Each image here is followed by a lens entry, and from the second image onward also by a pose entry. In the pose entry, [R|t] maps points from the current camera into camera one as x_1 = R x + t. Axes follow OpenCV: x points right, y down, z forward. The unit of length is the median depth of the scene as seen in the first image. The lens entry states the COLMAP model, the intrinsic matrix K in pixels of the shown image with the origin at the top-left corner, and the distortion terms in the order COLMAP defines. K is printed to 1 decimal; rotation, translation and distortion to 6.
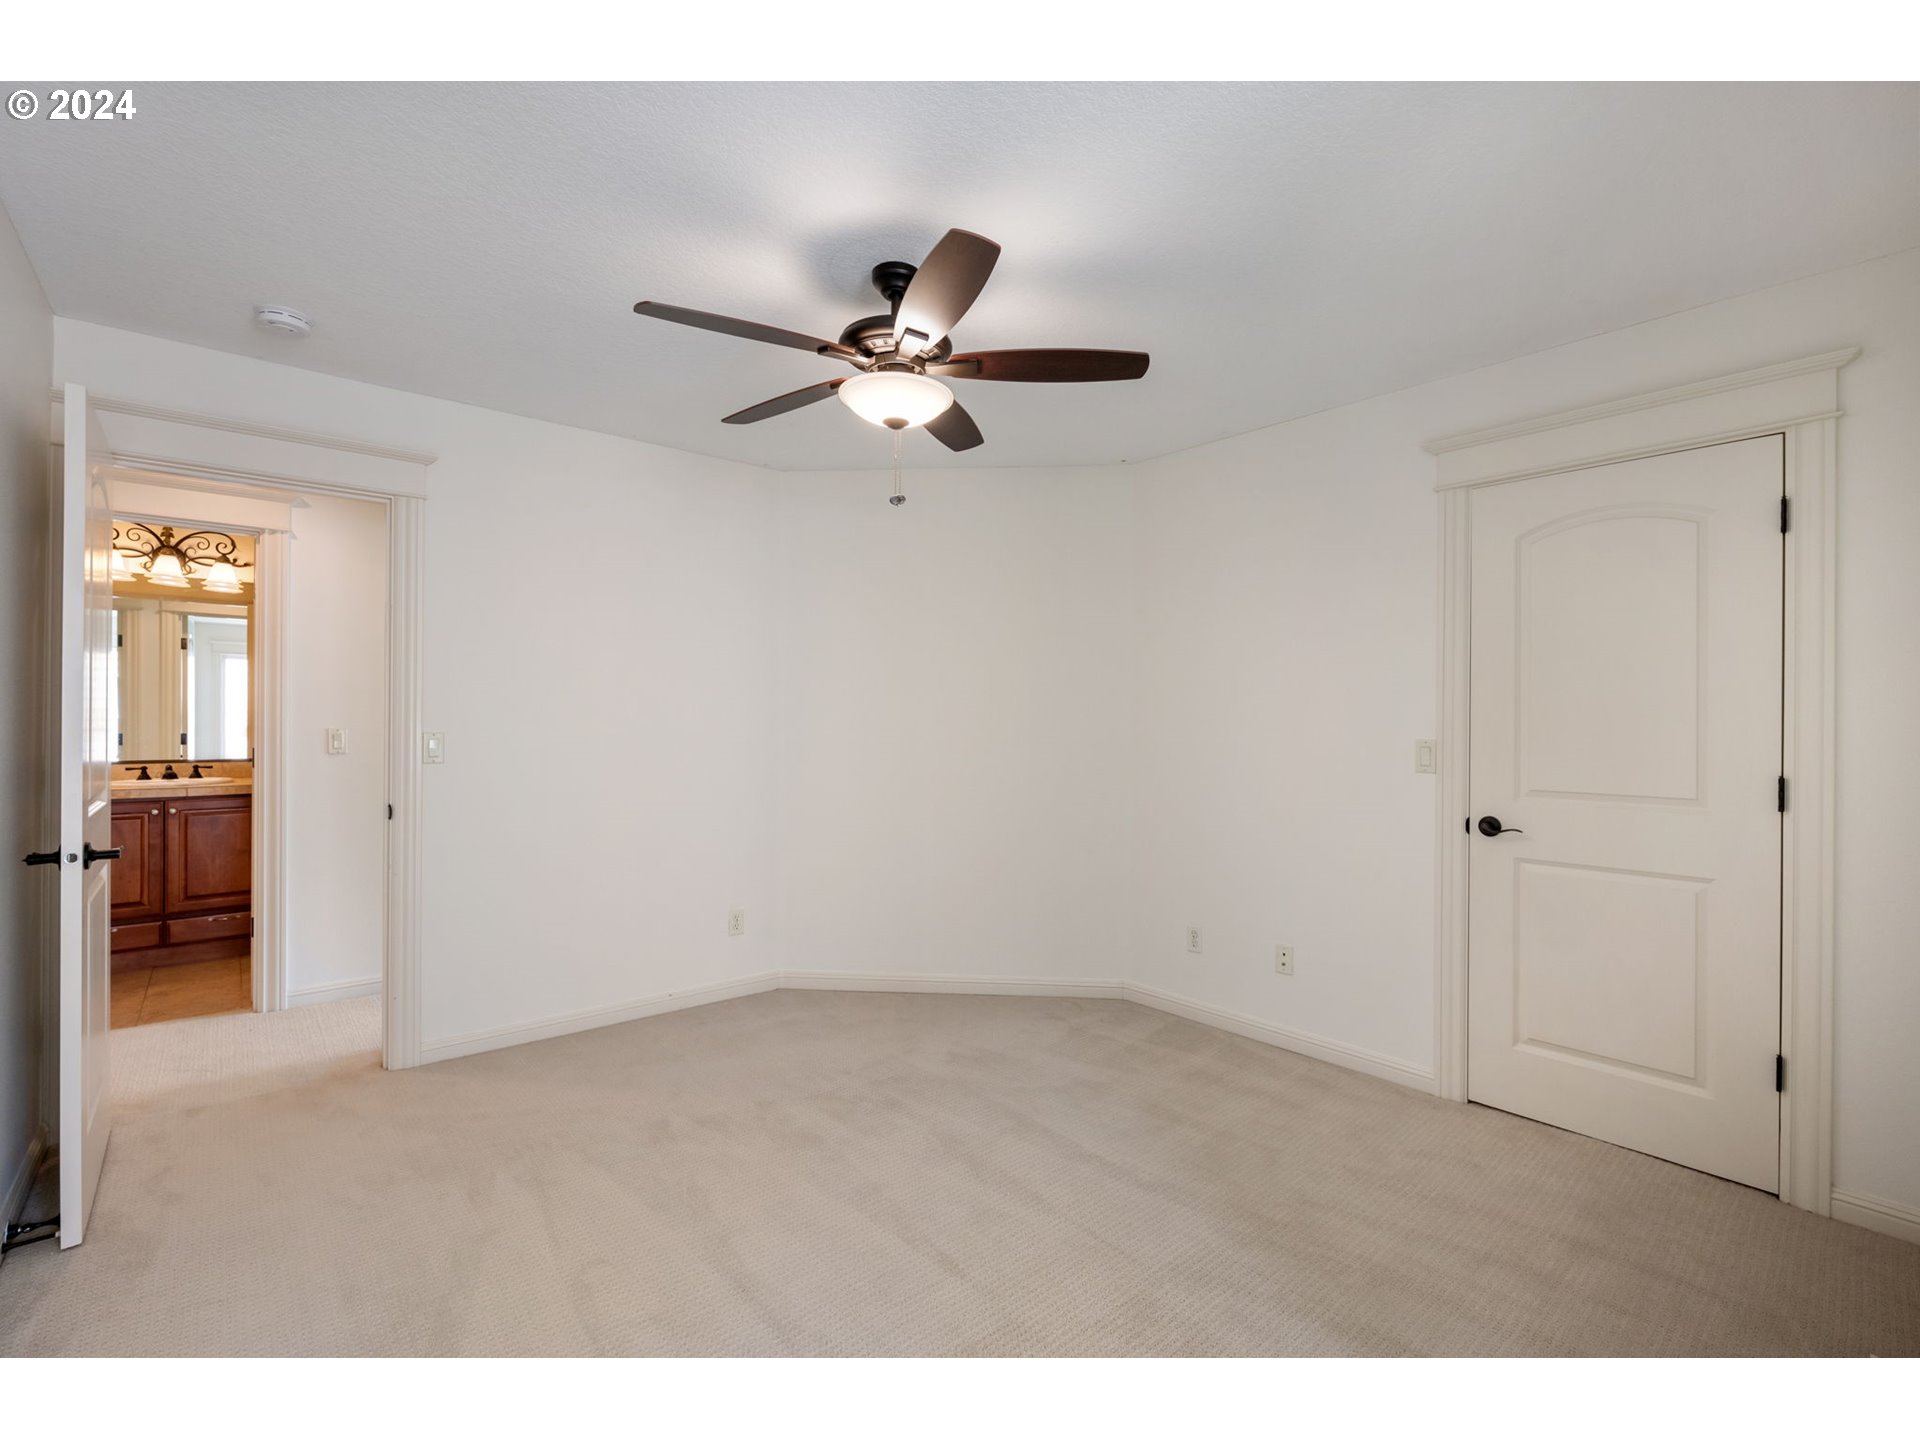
lens RADIAL K [[897.0, 0, 970.9], [0, 897.0, 721.3], [0, 0, 1]] dist [-0.000564, 0.000238]
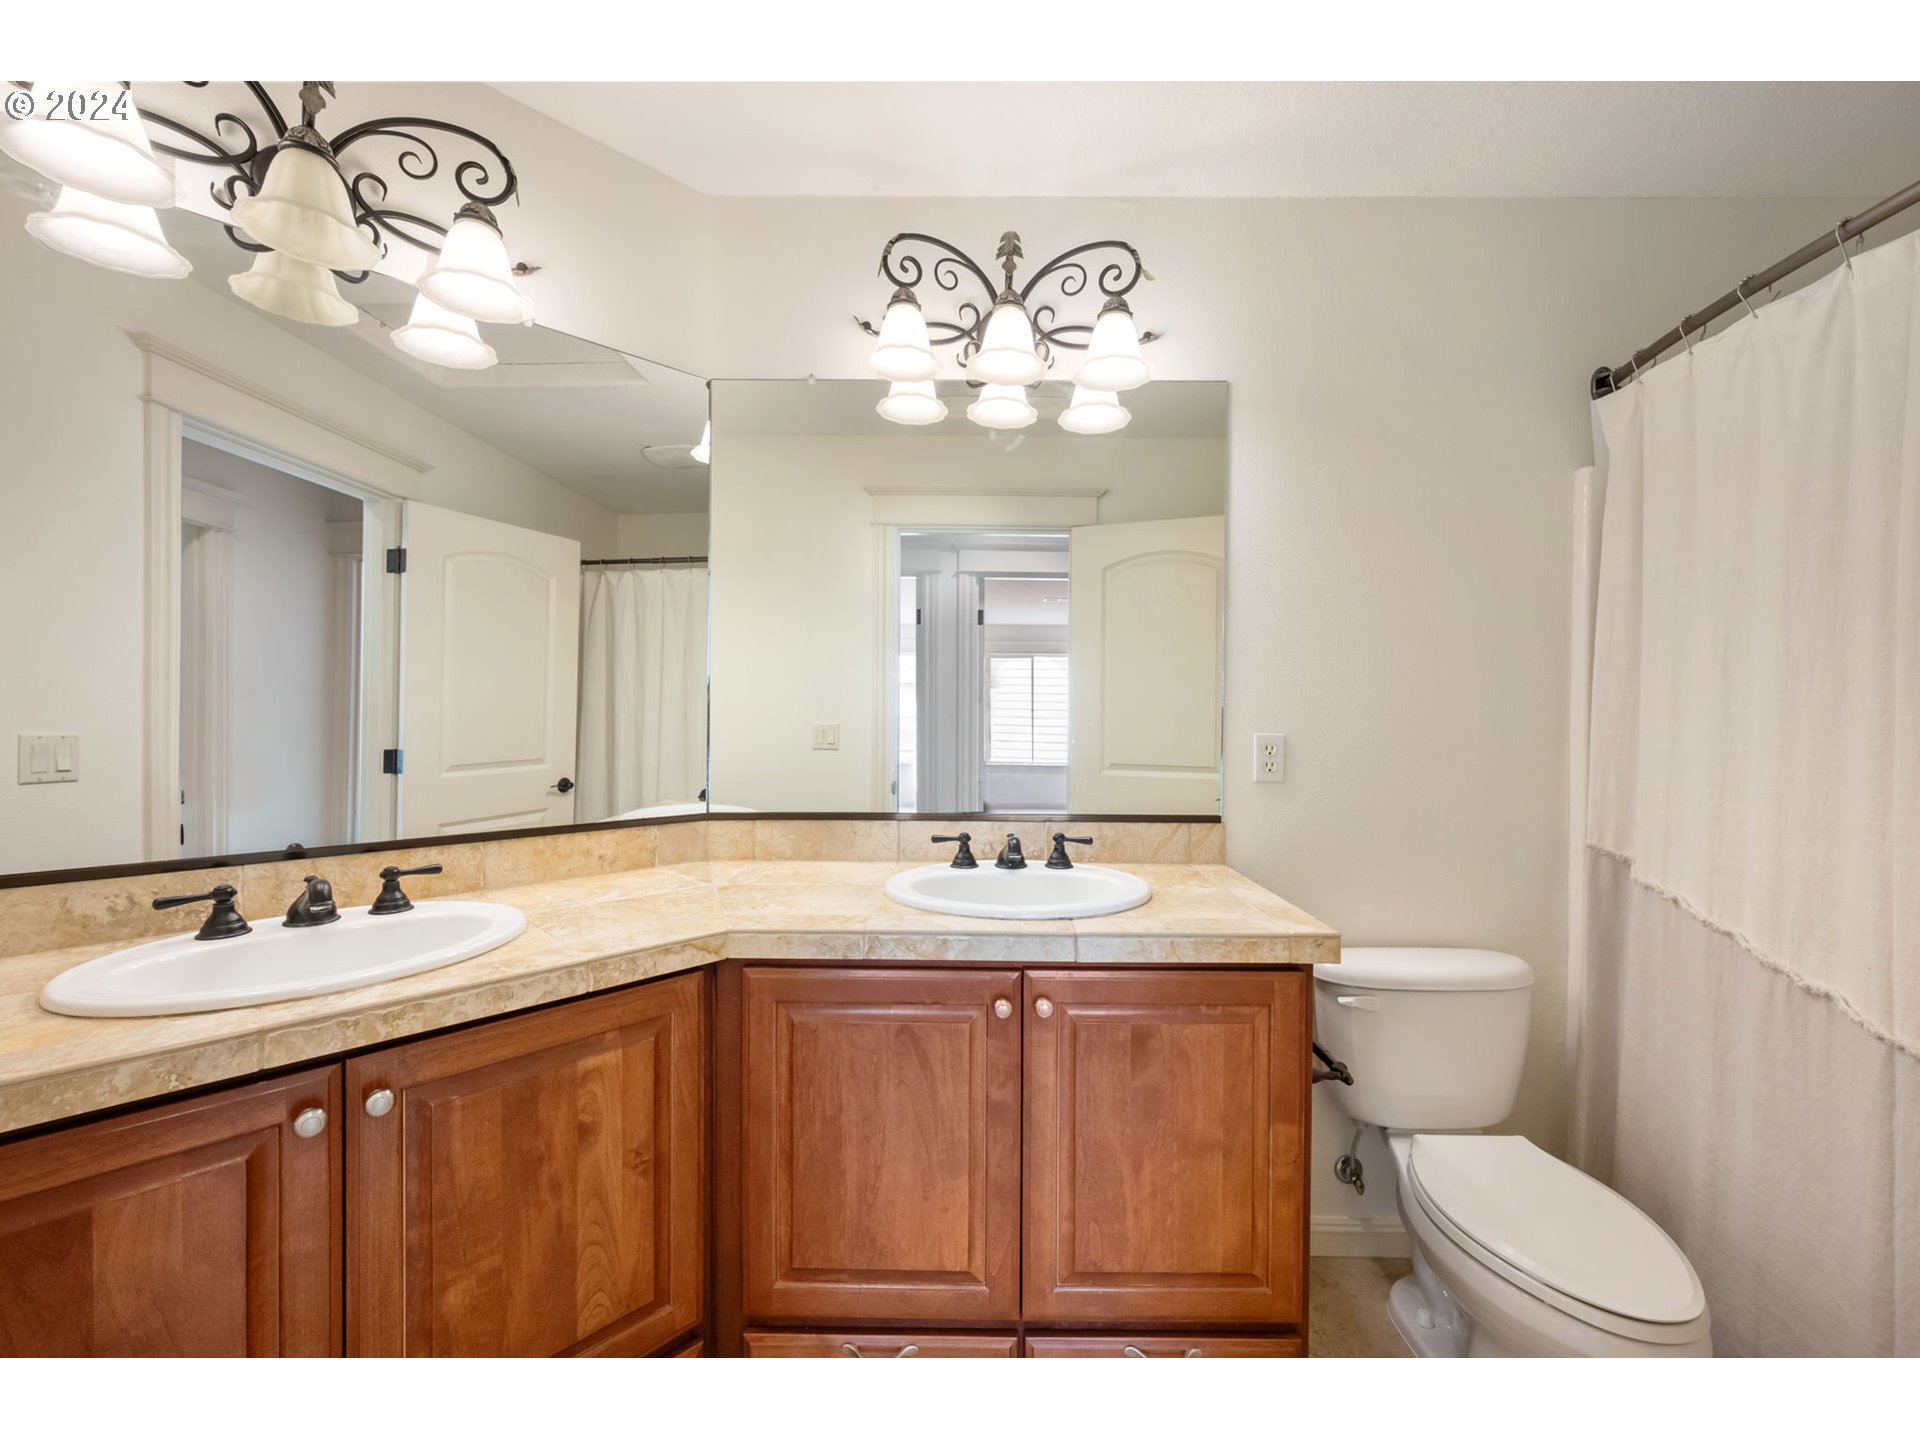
lens RADIAL K [[897.0, 0, 960.3], [0, 897.0, 722.4], [0, 0, 1]] dist [-0.000564, 0.000238]
pose [[0.757491, 0.003590, -0.652836, -0.698079], [-0.000021, 0.999985, 0.005474, -0.003832], [0.652846, -0.004133, 0.757480, 0.732621]]
